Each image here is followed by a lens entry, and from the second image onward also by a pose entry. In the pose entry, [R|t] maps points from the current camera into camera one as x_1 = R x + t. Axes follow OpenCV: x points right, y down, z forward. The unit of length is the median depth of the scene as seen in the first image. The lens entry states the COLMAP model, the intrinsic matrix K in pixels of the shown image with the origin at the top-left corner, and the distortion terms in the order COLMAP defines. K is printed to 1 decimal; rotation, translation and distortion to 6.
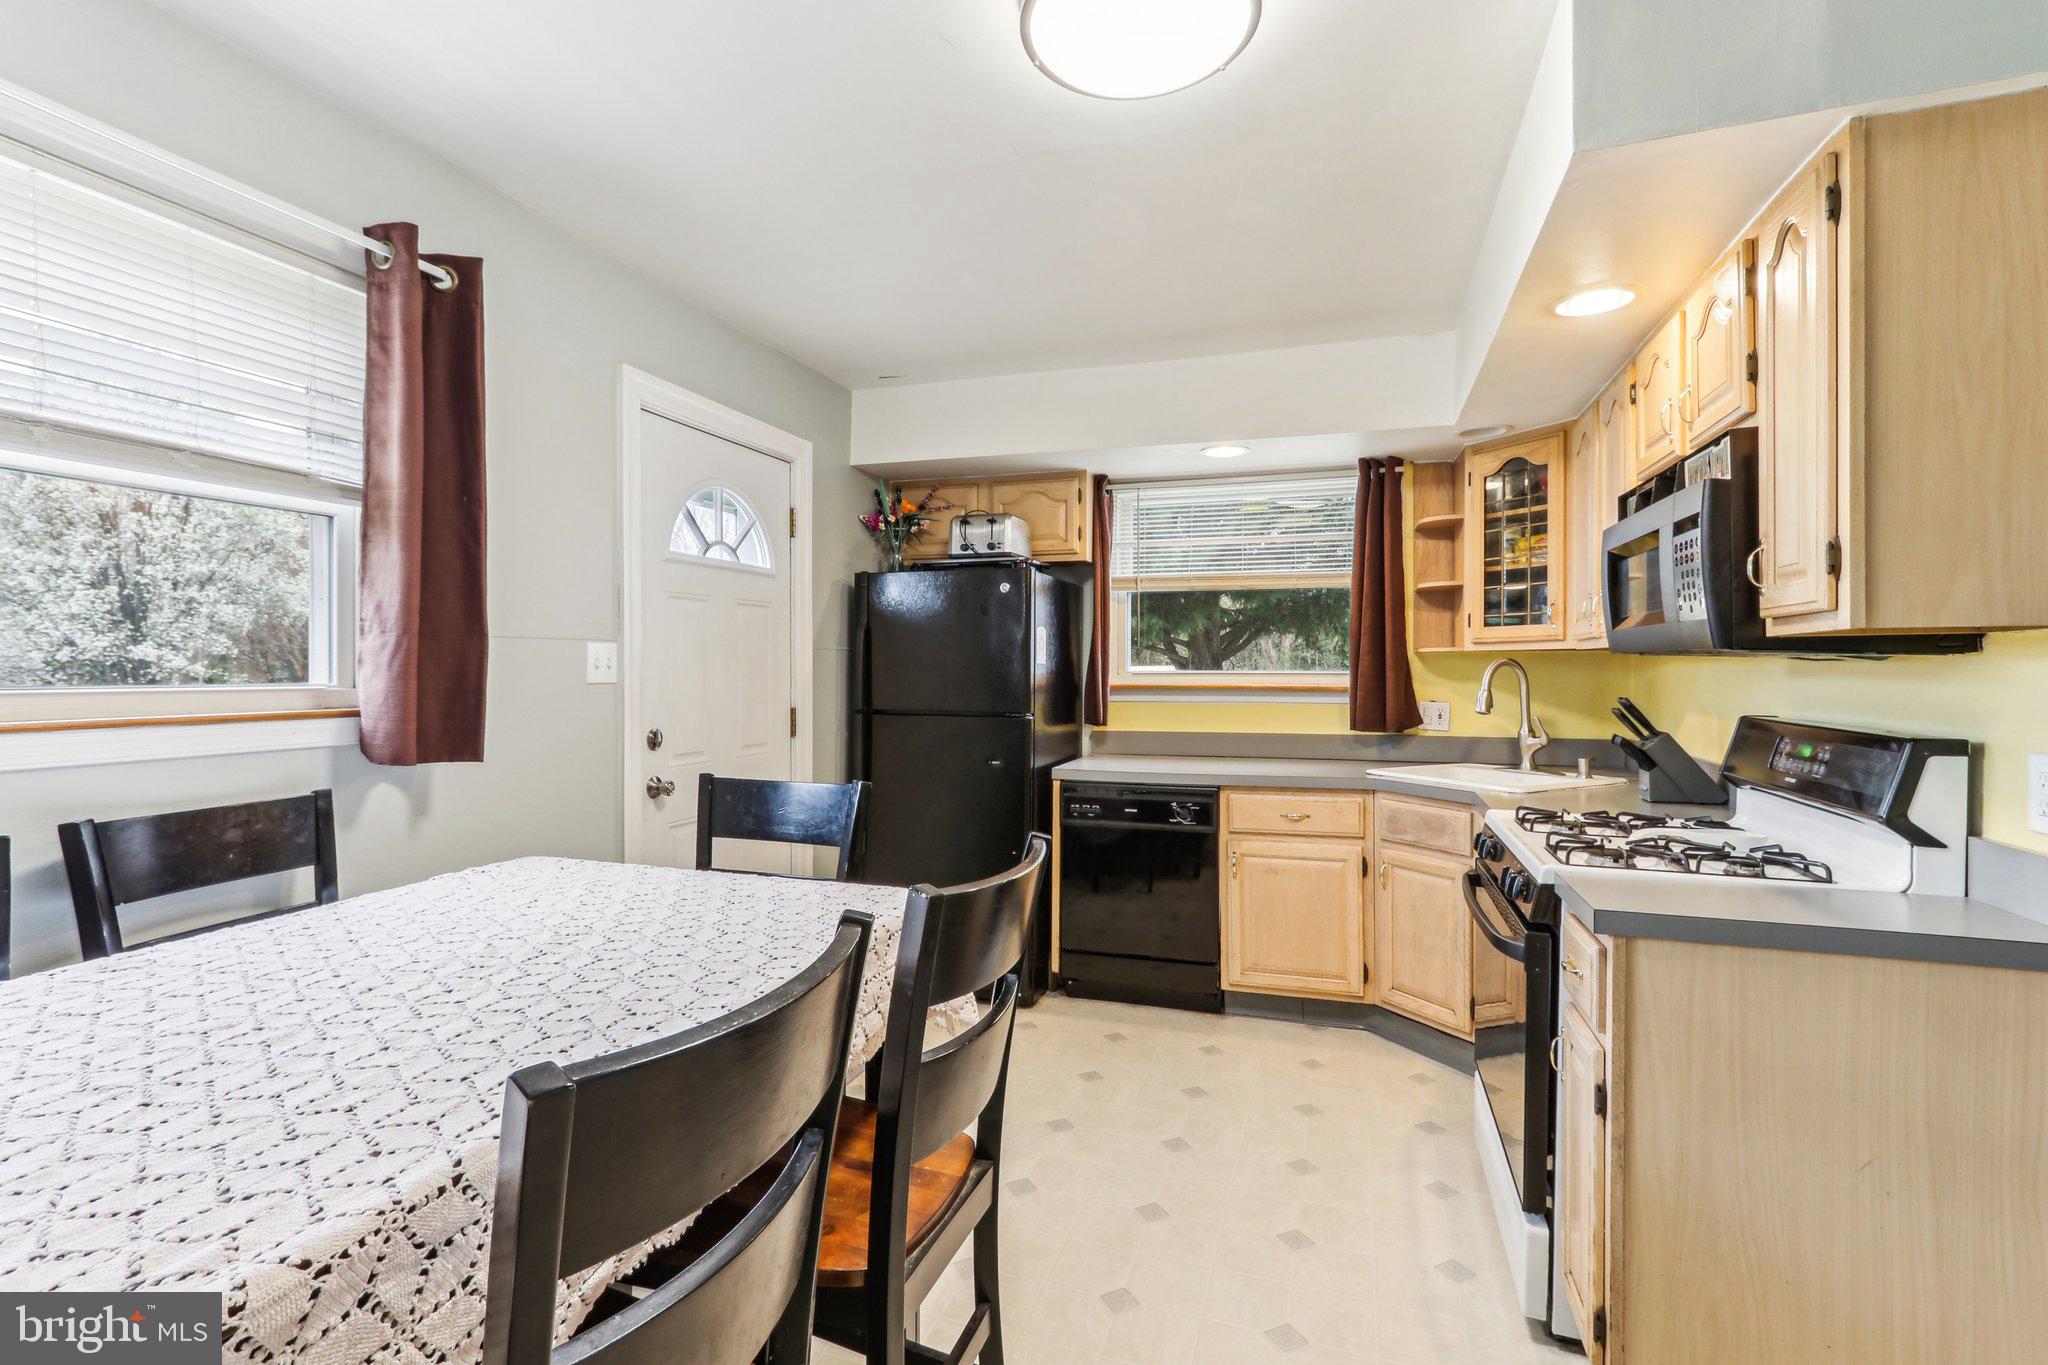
lens RADIAL K [[964.9, 0, 1007.4], [0, 964.9, 677.0], [0, 0, 1]] dist [0.002262, 0.001297]
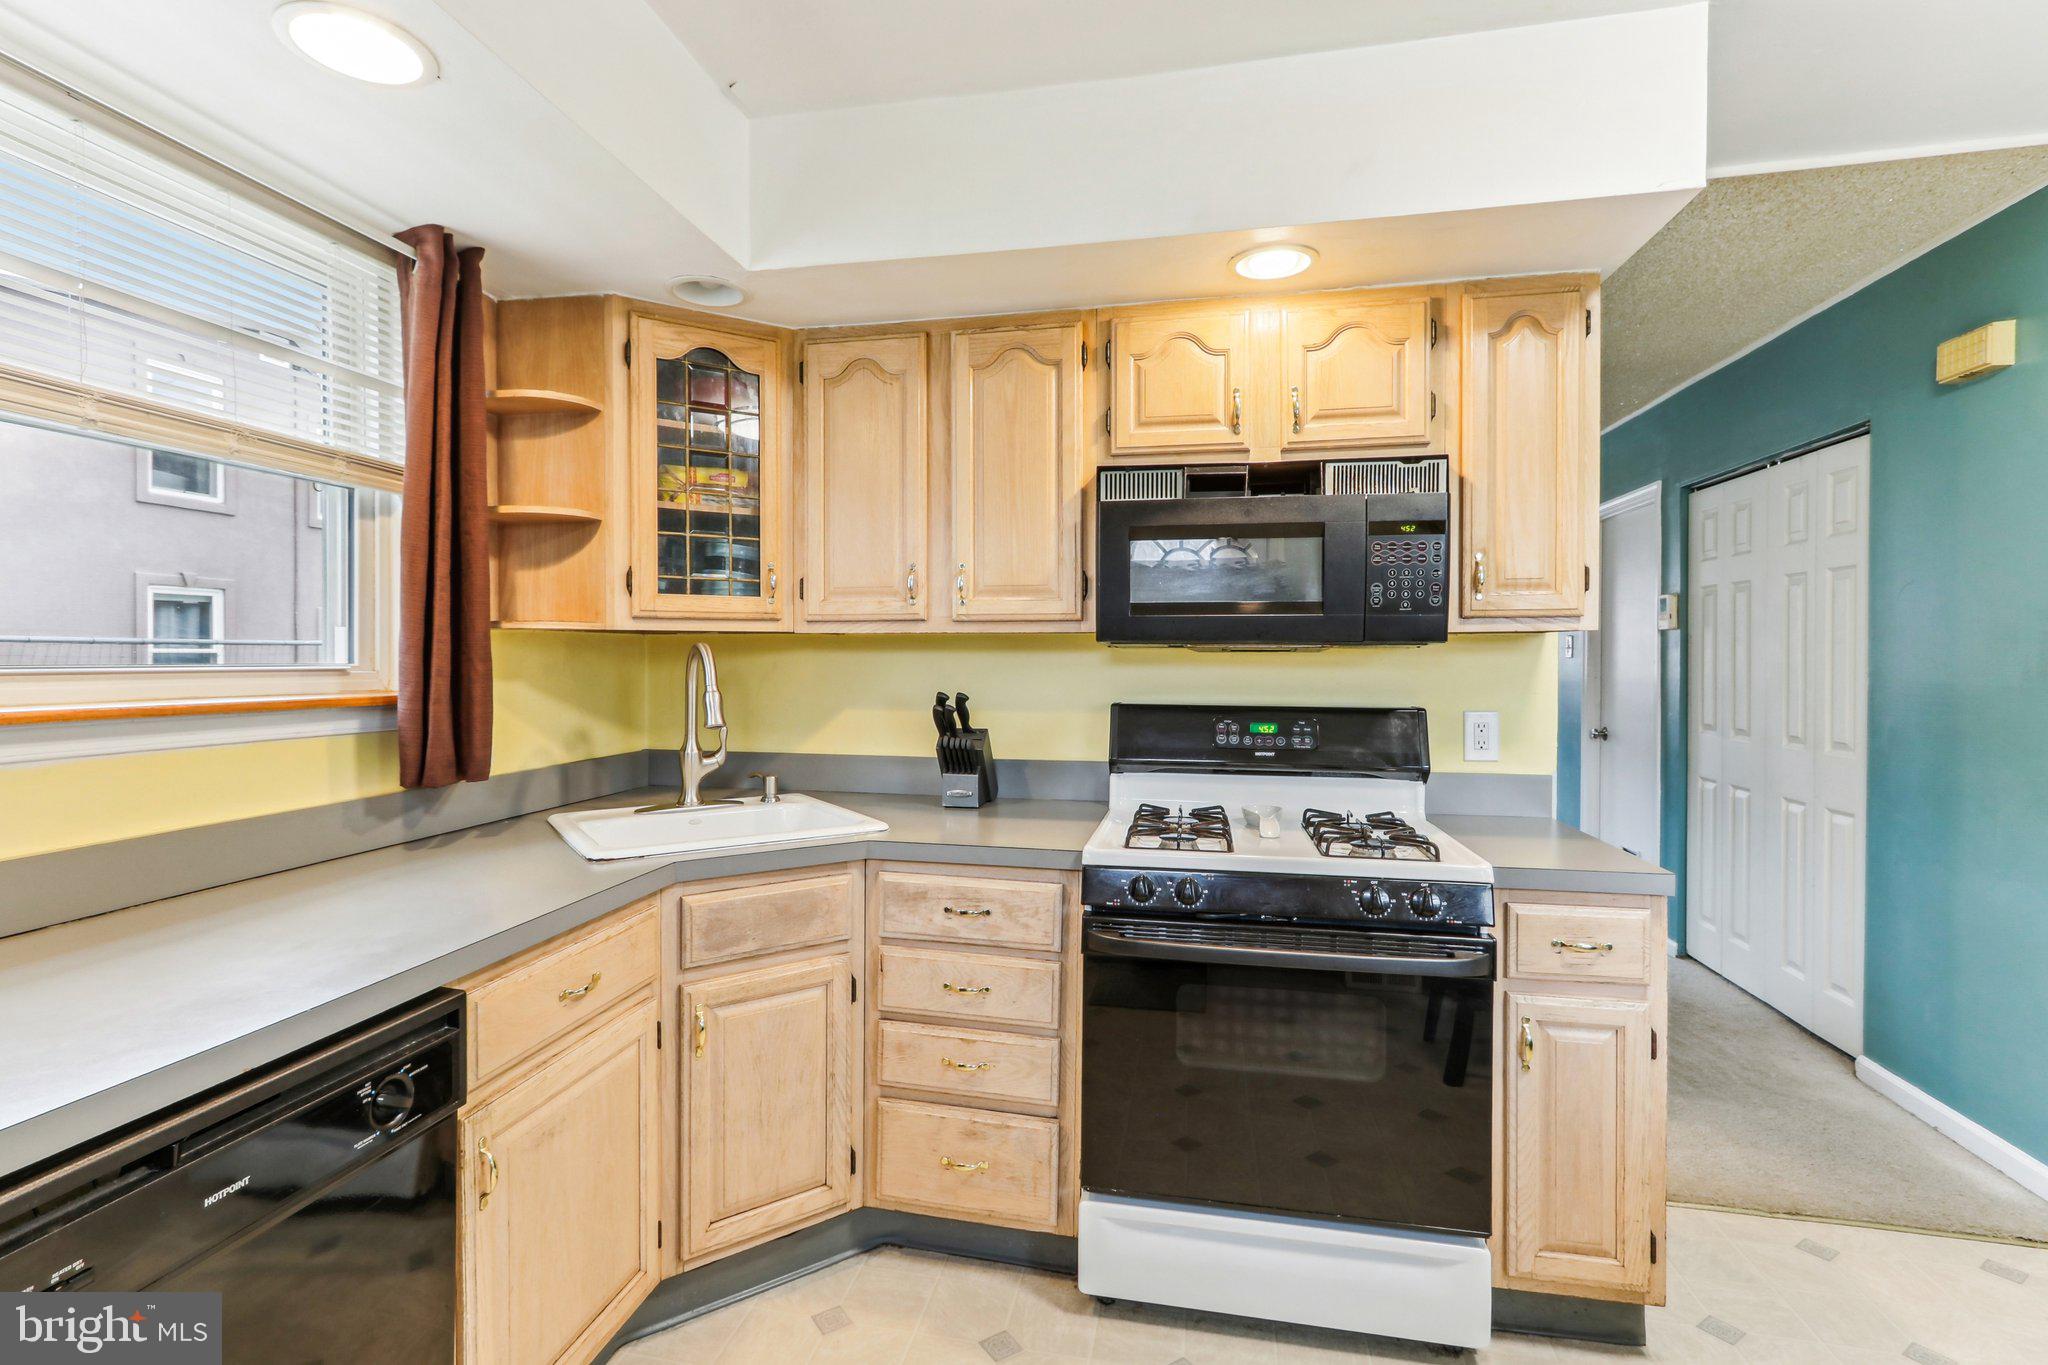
lens RADIAL K [[964.1, 0, 1013.0], [0, 964.1, 668.0], [0, 0, 1]] dist [0.001031, 0.002070]
pose [[-0.135336, -0.012670, 0.990719, -0.168984], [0.009315, 0.999858, 0.014059, -0.009101], [-0.990756, 0.011131, -0.135199, 0.833302]]
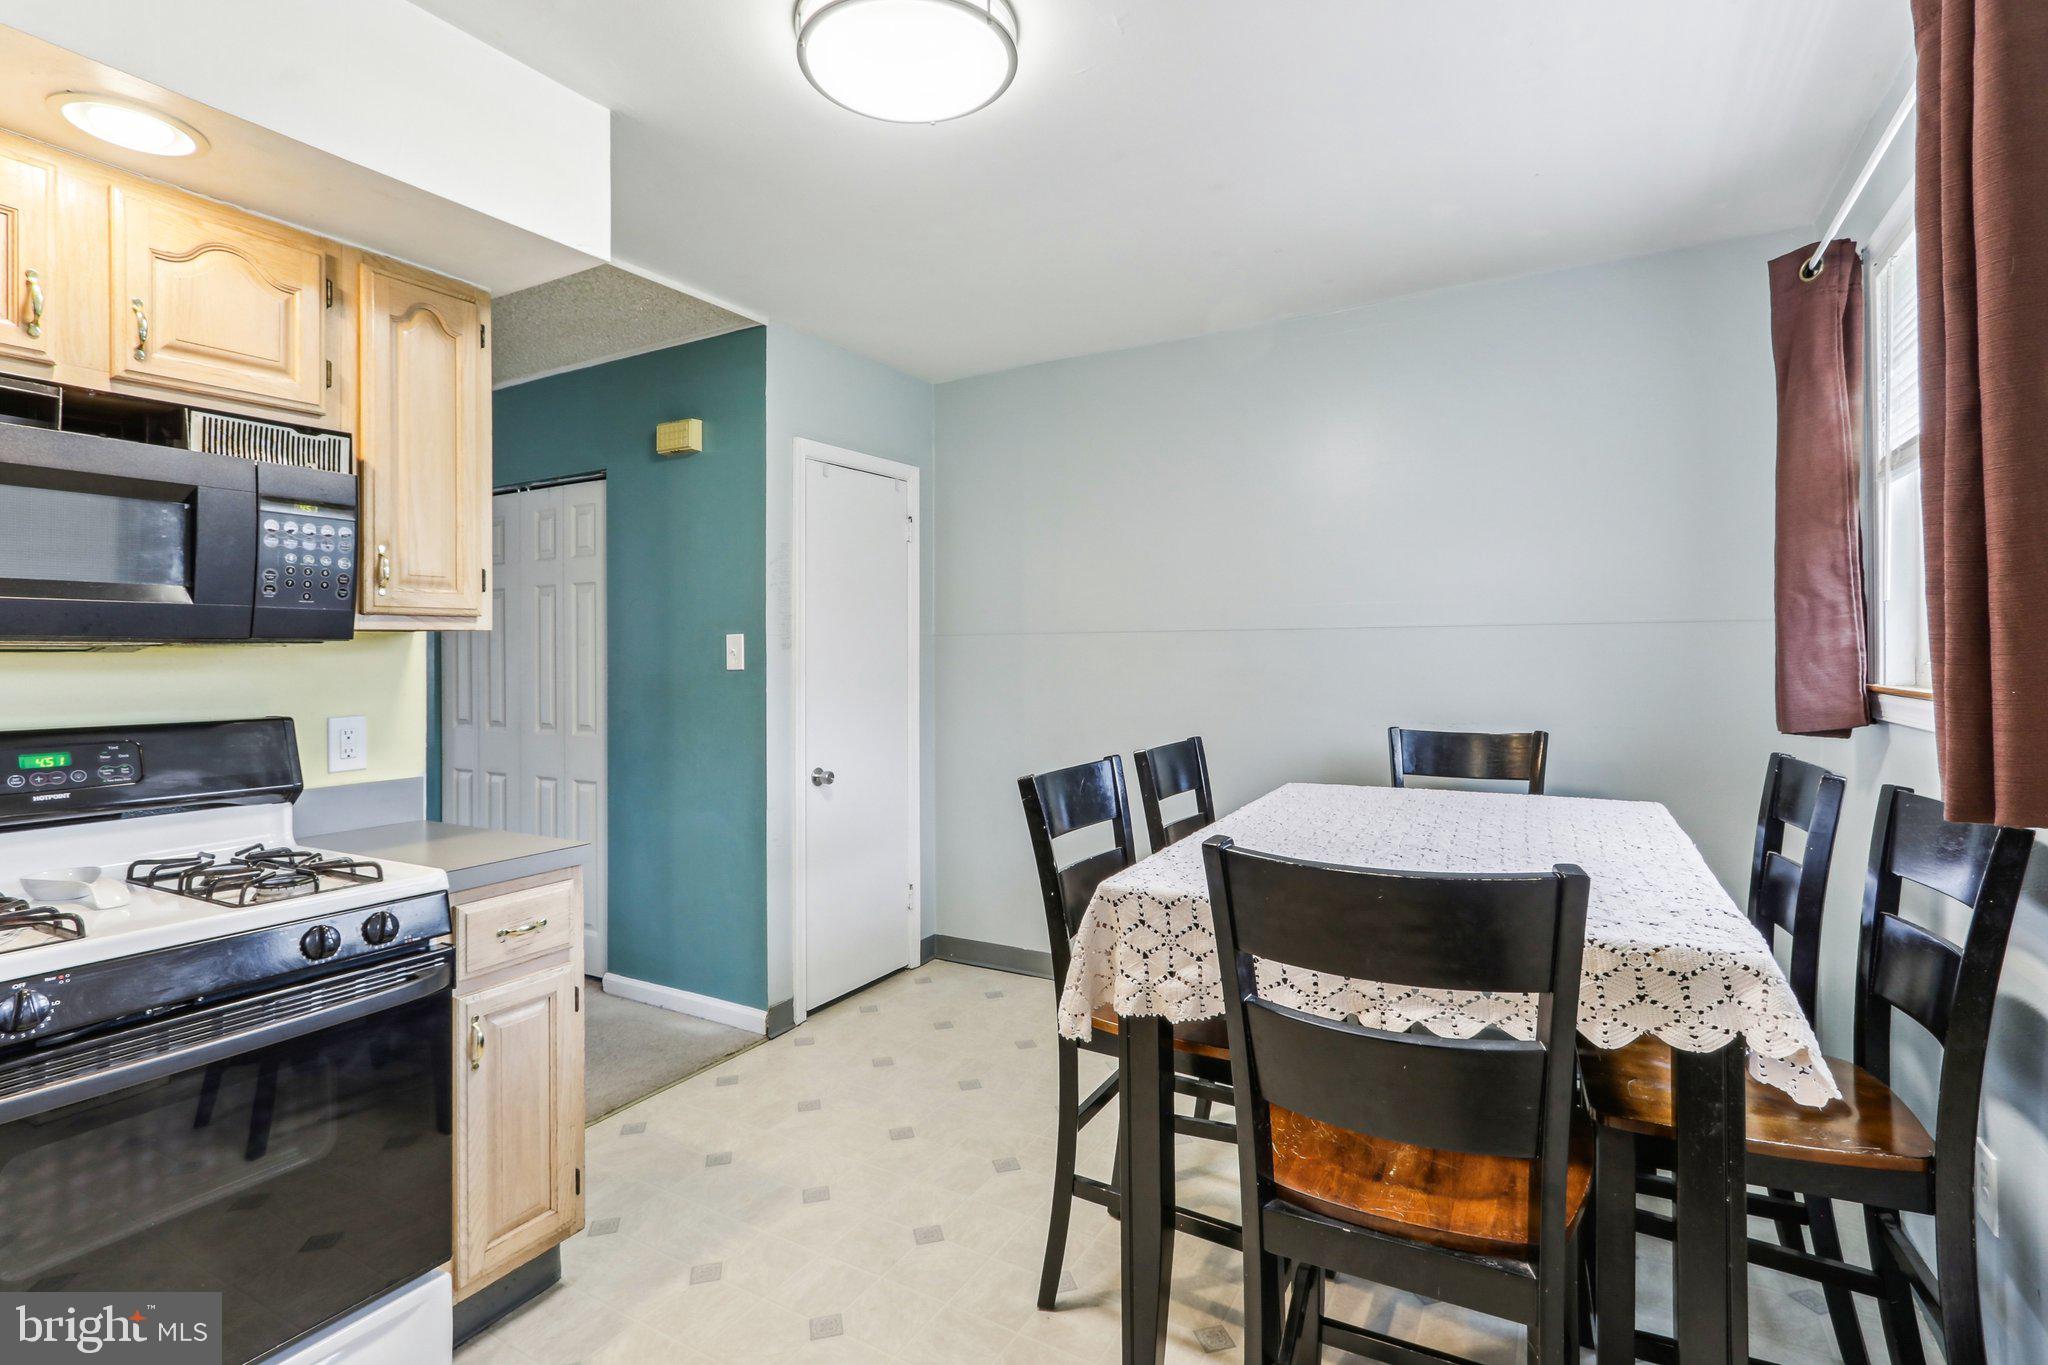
lens RADIAL K [[964.1, 0, 1020.9], [0, 964.1, 644.8], [0, 0, 1]] dist [-0.002180, -0.000080]
pose [[-0.981921, 0.008735, 0.189088, -0.085091], [0.009173, 0.999957, 0.001443, -0.009053], [-0.189067, 0.003152, -0.981959, 0.940055]]
